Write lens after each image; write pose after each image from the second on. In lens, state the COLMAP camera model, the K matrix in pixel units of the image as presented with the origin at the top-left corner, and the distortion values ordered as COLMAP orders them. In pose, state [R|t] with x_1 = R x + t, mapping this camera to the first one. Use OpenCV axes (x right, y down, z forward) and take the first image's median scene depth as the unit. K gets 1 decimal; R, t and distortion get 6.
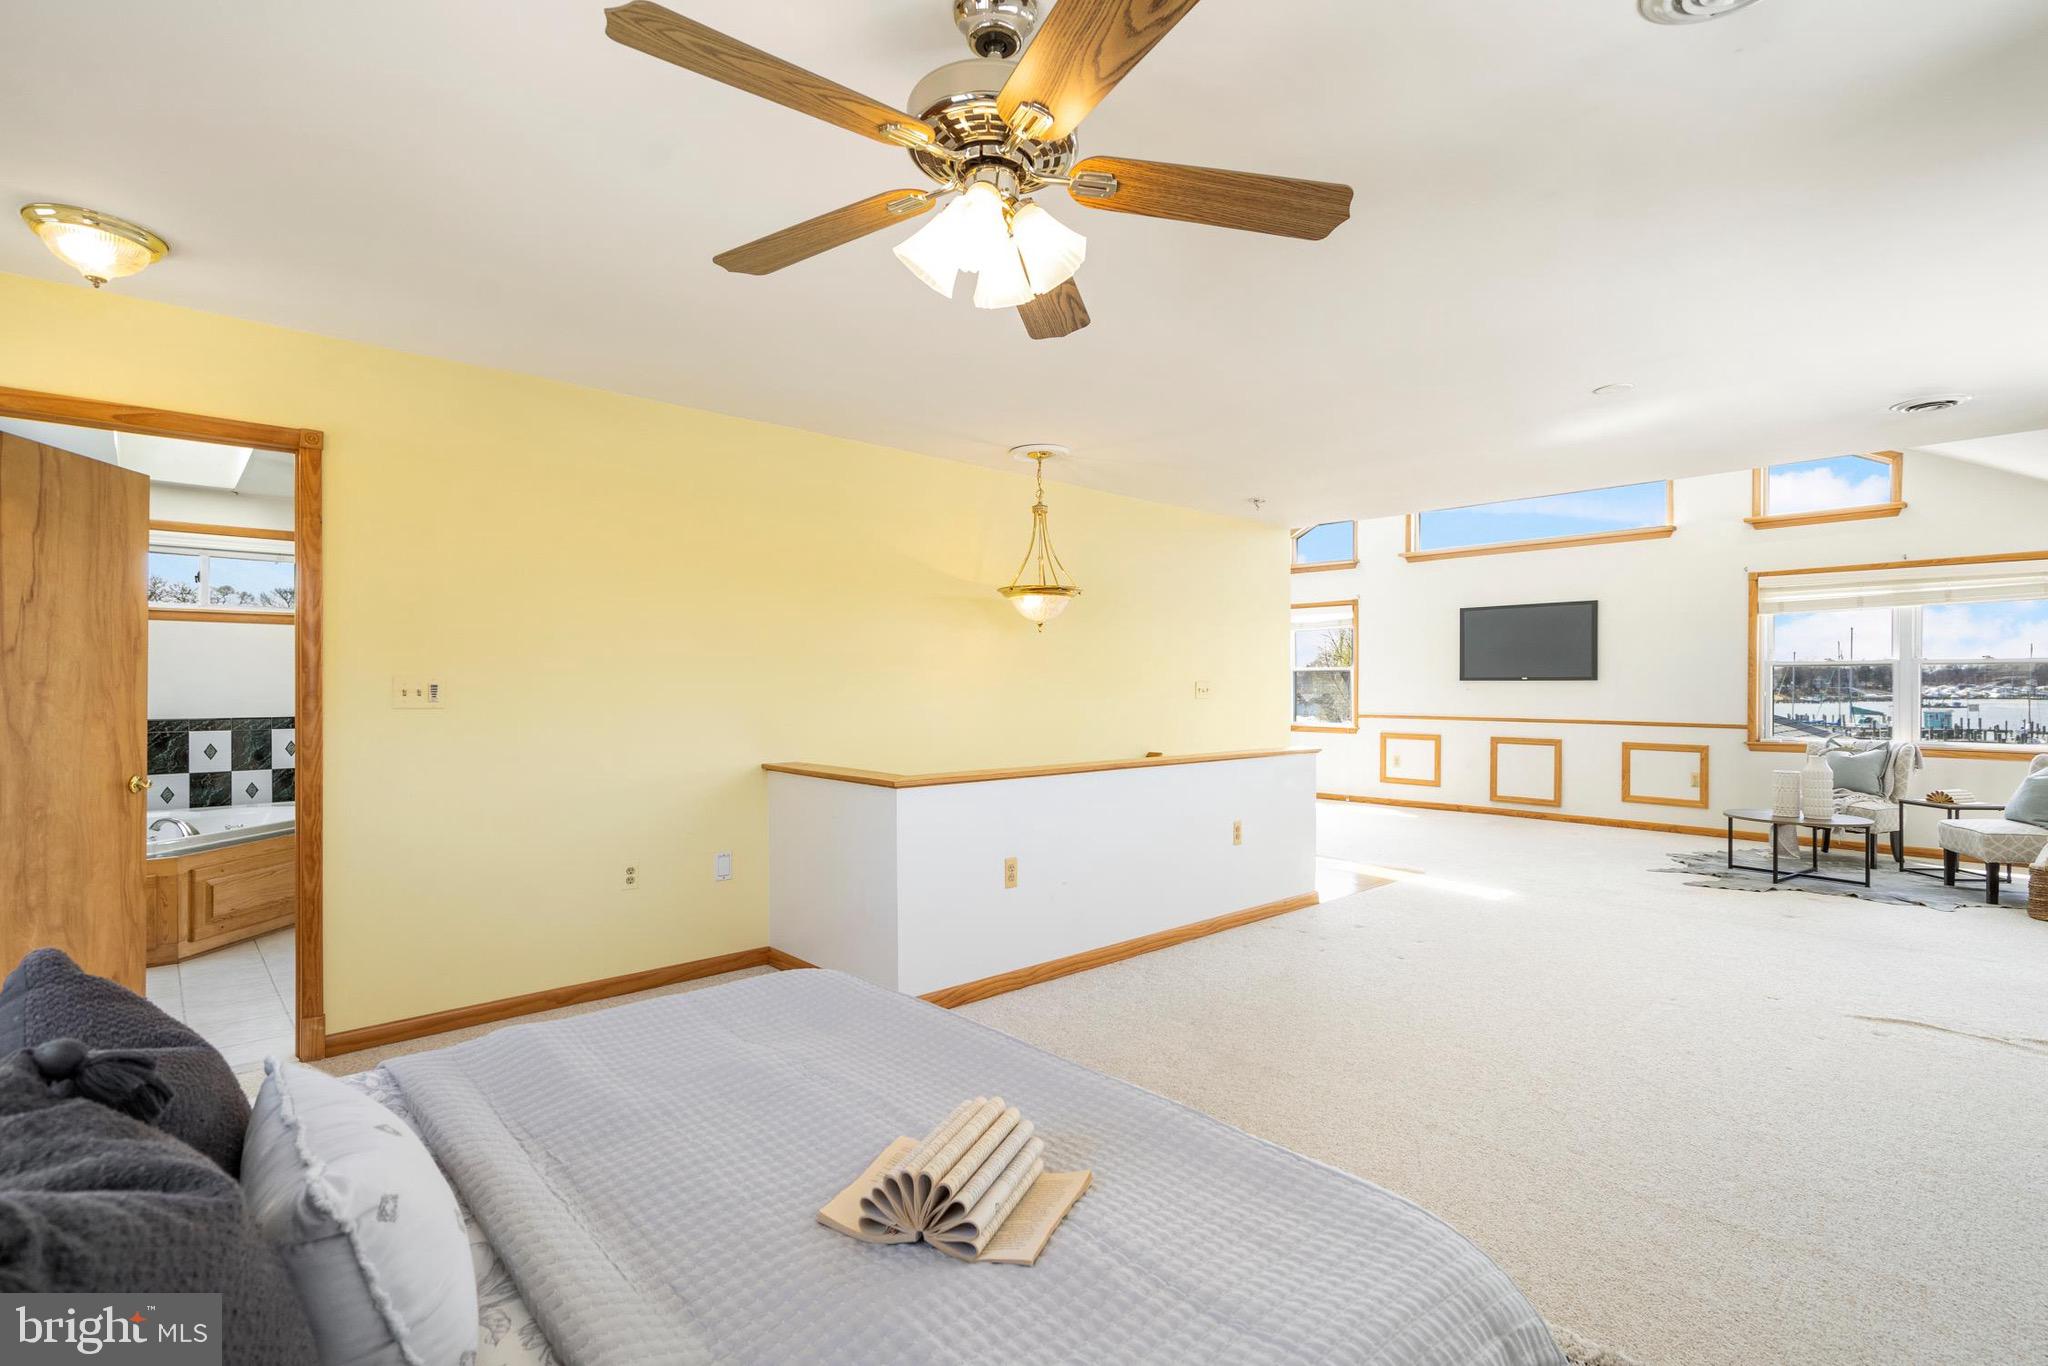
lens RADIAL K [[966.1, 0, 1069.9], [0, 966.1, 686.0], [0, 0, 1]] dist [-0.003714, 0.002510]
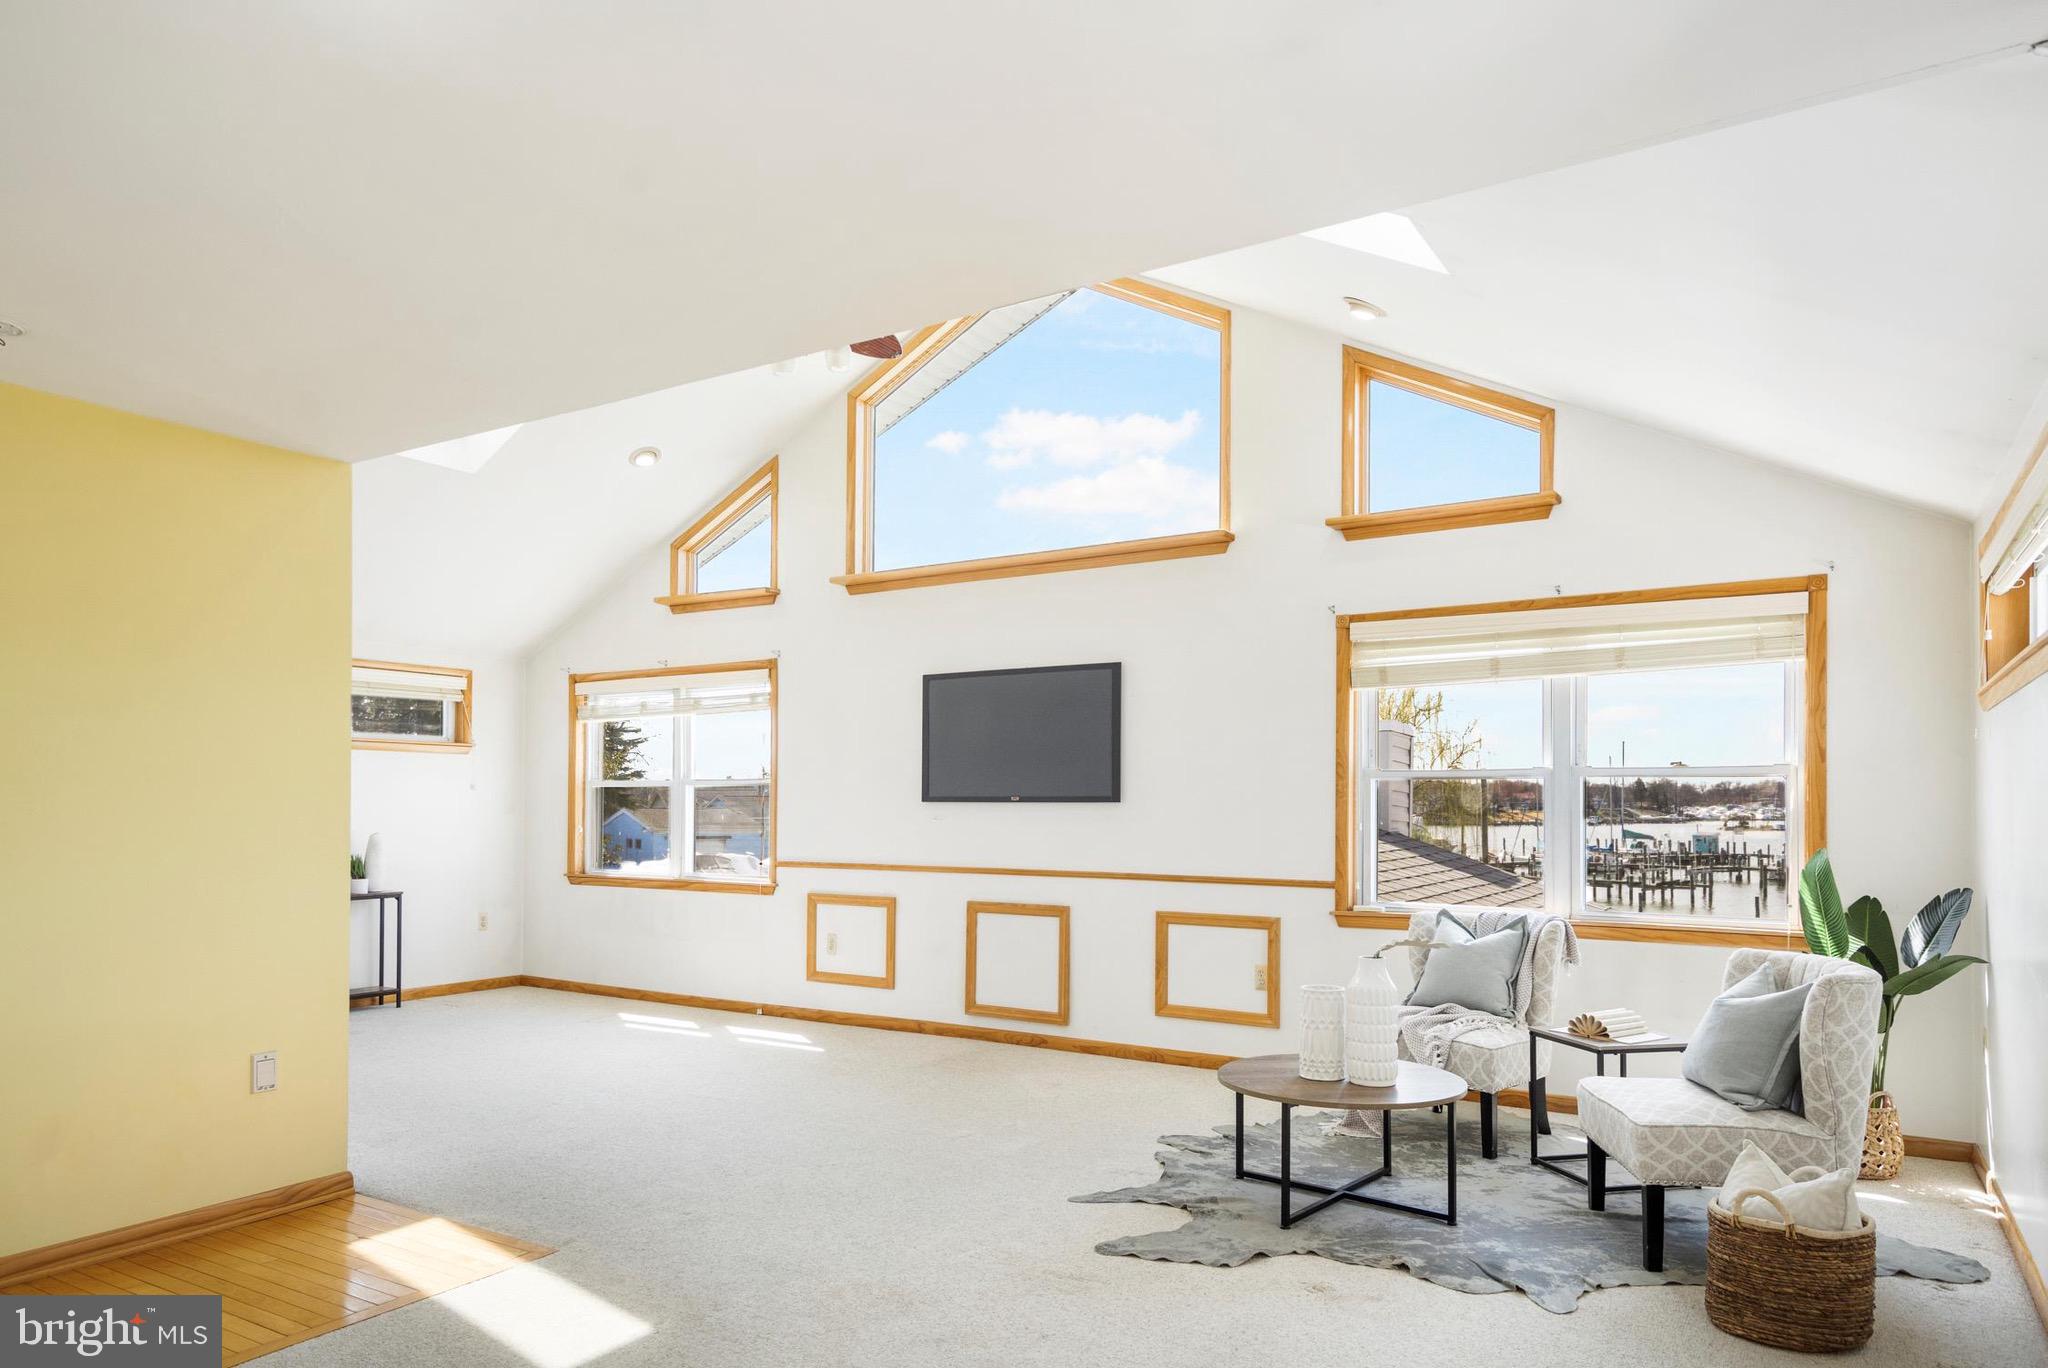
lens RADIAL K [[1271.4, 0, 1035.3], [0, 1271.4, 794.3], [0, 0, 1]] dist [0.017384, -0.000324]
pose [[0.968780, 0.003698, 0.247895, 0.332882], [-0.001496, 0.999958, -0.009070, -0.004121], [-0.247918, 0.008416, 0.968744, 0.303986]]
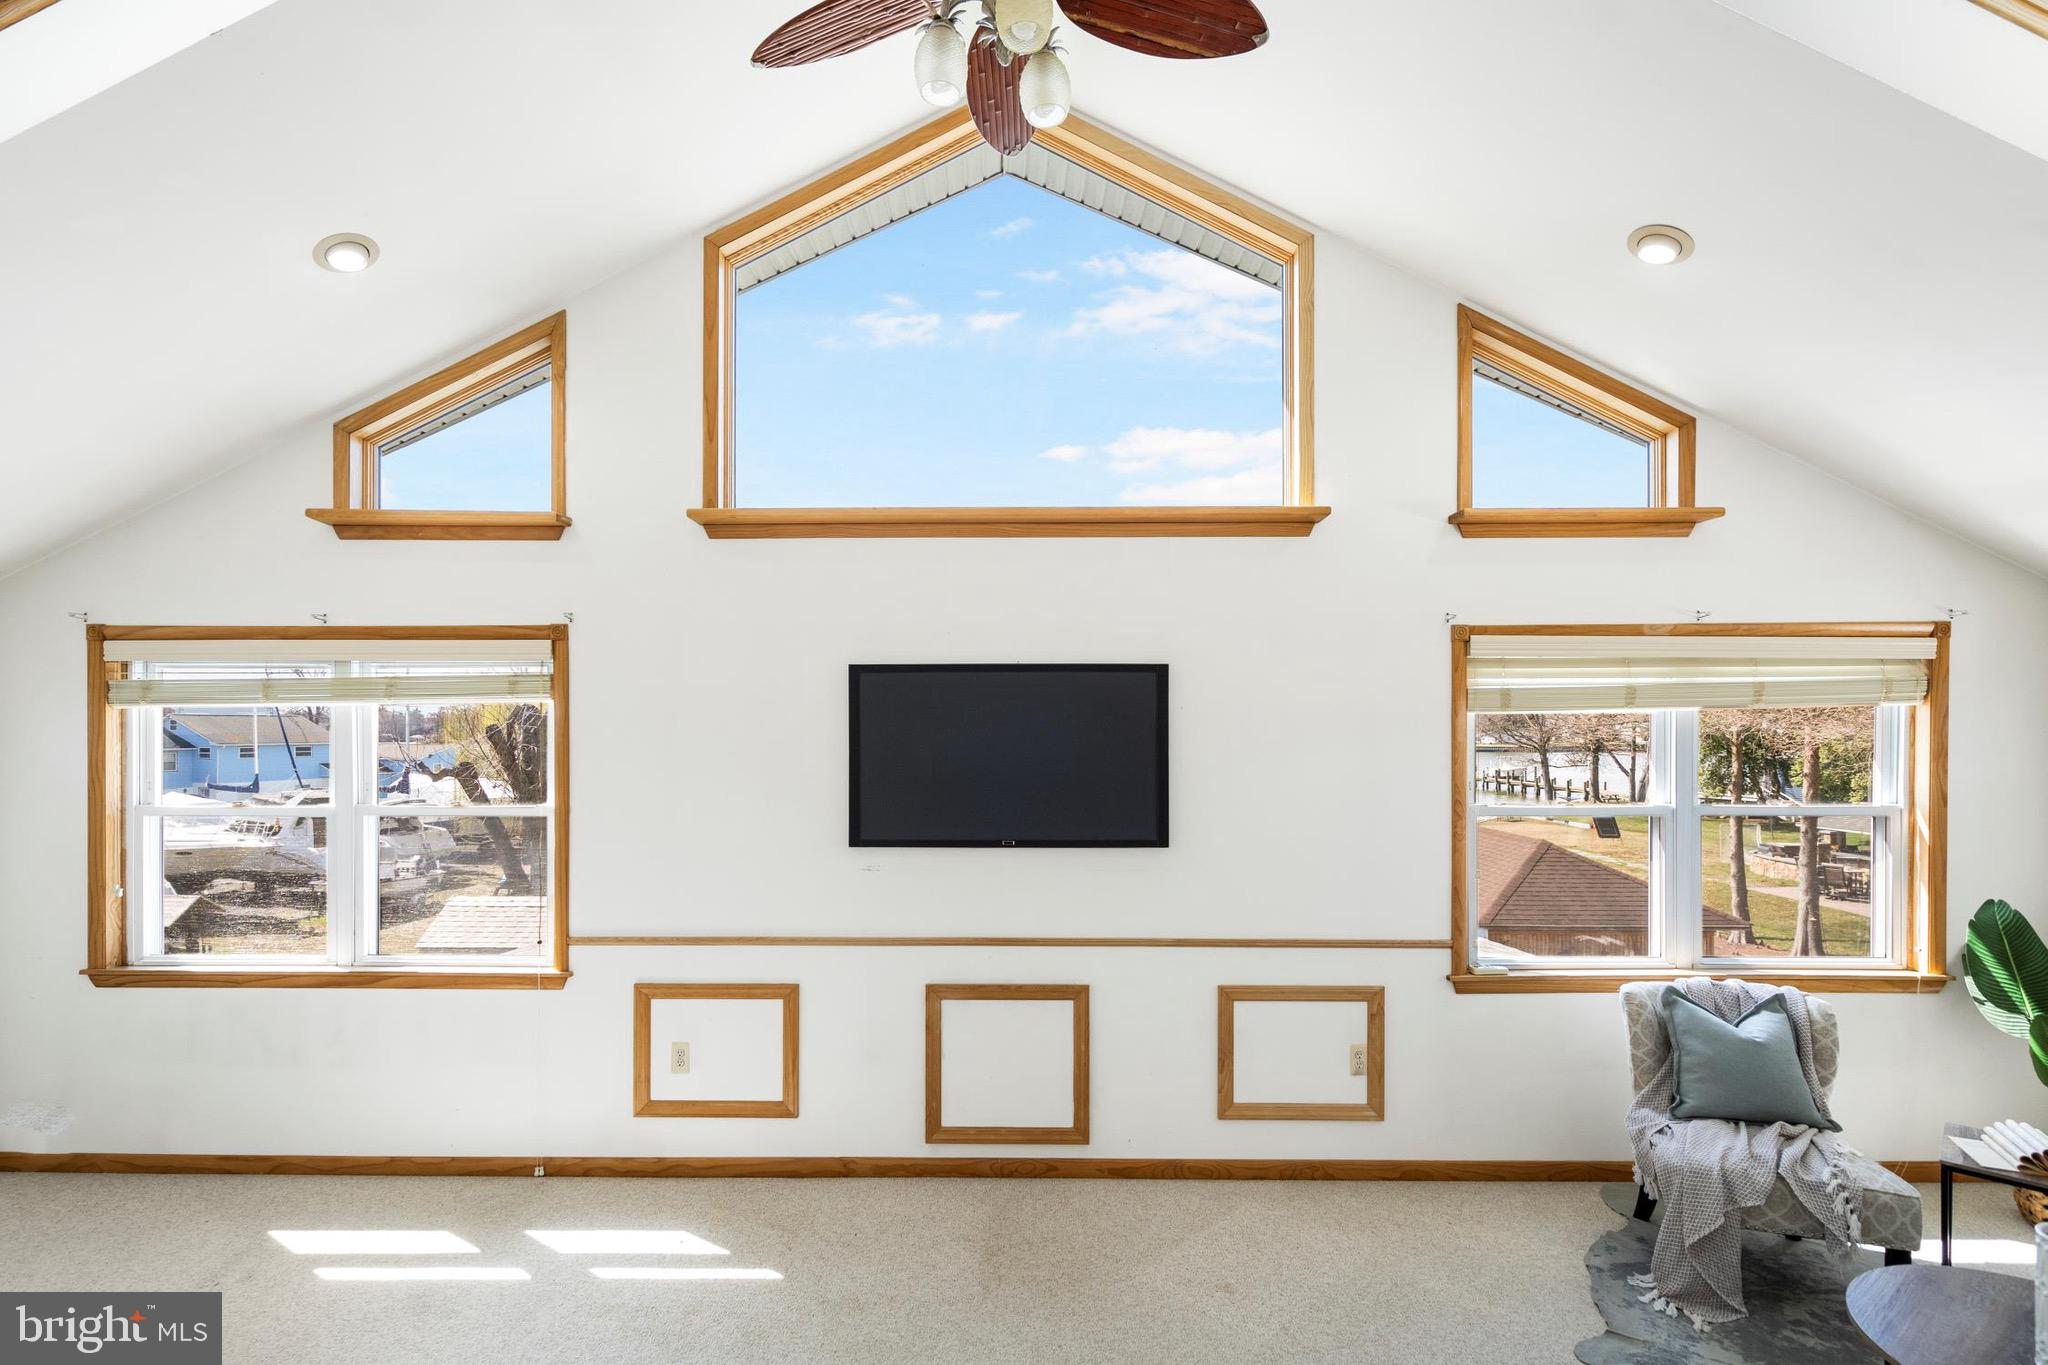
lens RADIAL K [[966.1, 0, 1018.8], [0, 966.1, 733.8], [0, 0, 1]] dist [-0.003714, 0.002510]
pose [[0.702124, -0.004035, 0.712043, 0.200409], [0.001312, 0.999990, 0.004374, -0.063304], [-0.712054, -0.002137, 0.702122, 0.791260]]
